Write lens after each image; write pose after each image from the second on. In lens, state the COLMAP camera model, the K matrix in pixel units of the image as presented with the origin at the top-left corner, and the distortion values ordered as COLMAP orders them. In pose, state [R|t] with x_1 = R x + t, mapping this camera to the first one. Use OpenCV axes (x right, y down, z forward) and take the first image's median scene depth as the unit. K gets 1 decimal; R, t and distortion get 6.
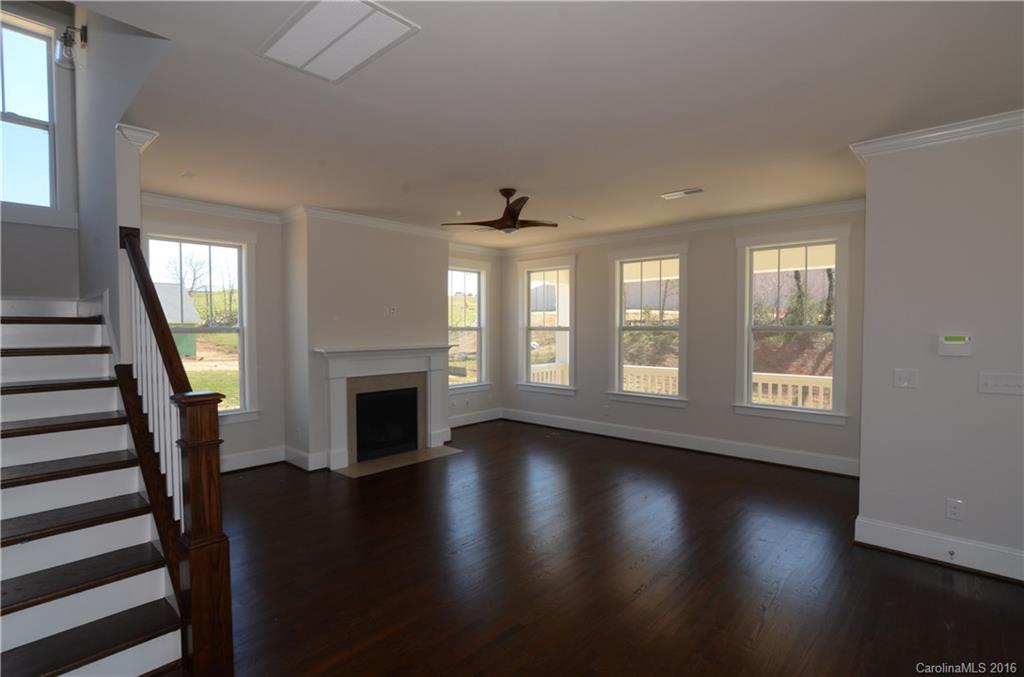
lens RADIAL K [[489.8, 0, 512.9], [0, 489.8, 338.3], [0, 0, 1]] dist [-0.014316, 0.001926]
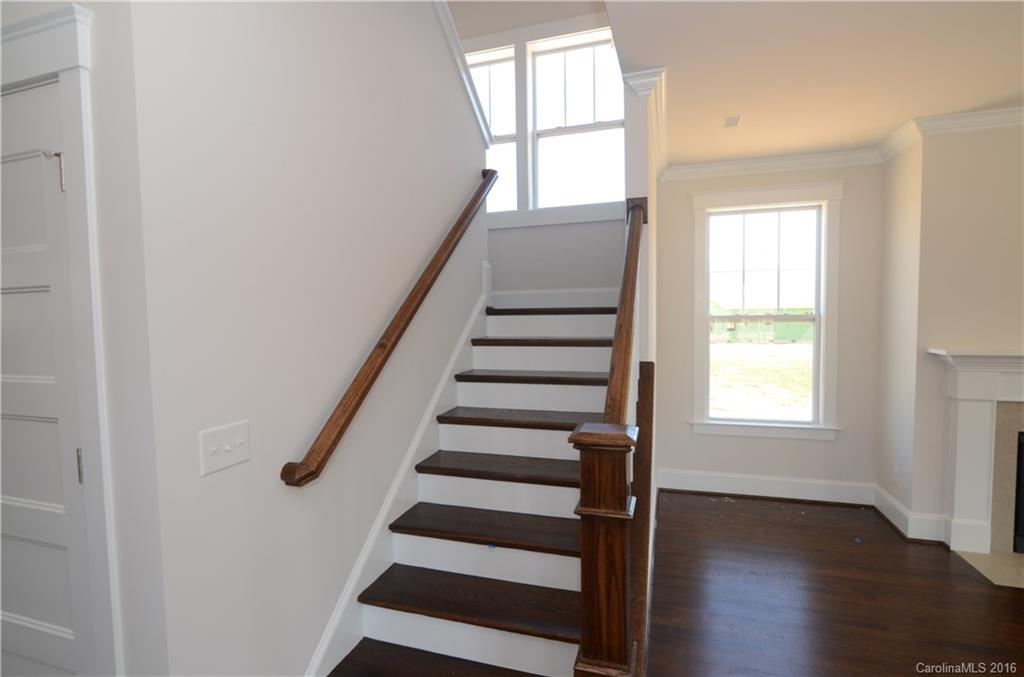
lens RADIAL K [[489.8, 0, 516.3], [0, 489.8, 342.5], [0, 0, 1]] dist [-0.014316, 0.001926]
pose [[0.403242, 0.046857, -0.913893, -0.053213], [-0.009419, 0.998848, 0.047057, -0.010417], [0.915045, -0.010368, 0.403219, 0.269454]]
